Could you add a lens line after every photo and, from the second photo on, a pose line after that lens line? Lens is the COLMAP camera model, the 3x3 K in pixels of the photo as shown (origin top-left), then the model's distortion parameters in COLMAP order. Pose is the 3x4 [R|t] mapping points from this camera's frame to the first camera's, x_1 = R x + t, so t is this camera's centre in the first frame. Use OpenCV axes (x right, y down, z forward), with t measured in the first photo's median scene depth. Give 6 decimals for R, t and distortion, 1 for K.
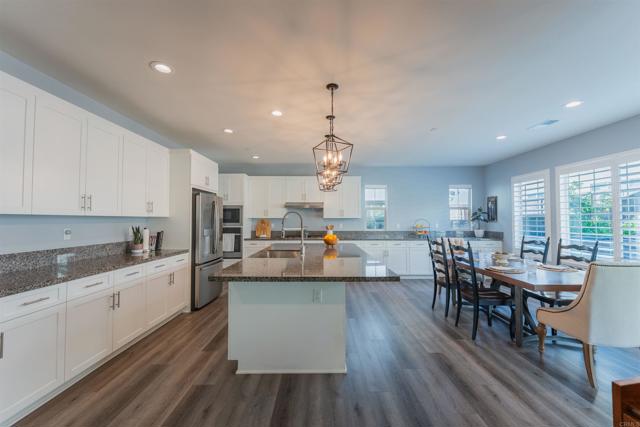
lens RADIAL K [[257.5, 0, 320.0], [0, 257.5, 213.5], [0, 0, 1]] dist [0.000523, 0.000166]
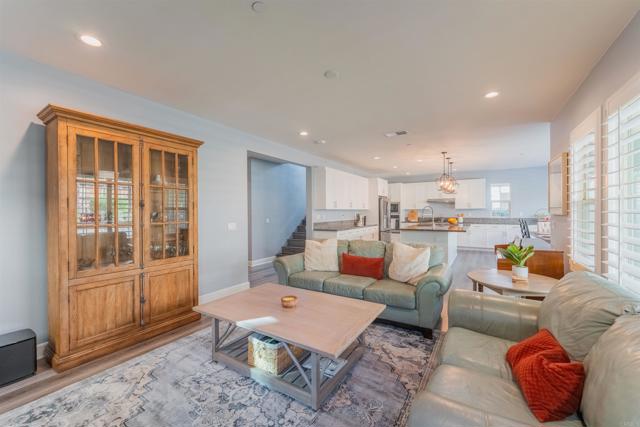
lens RADIAL K [[257.5, 0, 320.0], [0, 257.5, 213.5], [0, 0, 1]] dist [0.000523, 0.000166]
pose [[0.846661, -0.002162, -0.532128, 0.211988], [0.021345, 0.999325, 0.029901, -0.024348], [0.531704, -0.036674, 0.846136, -0.979775]]
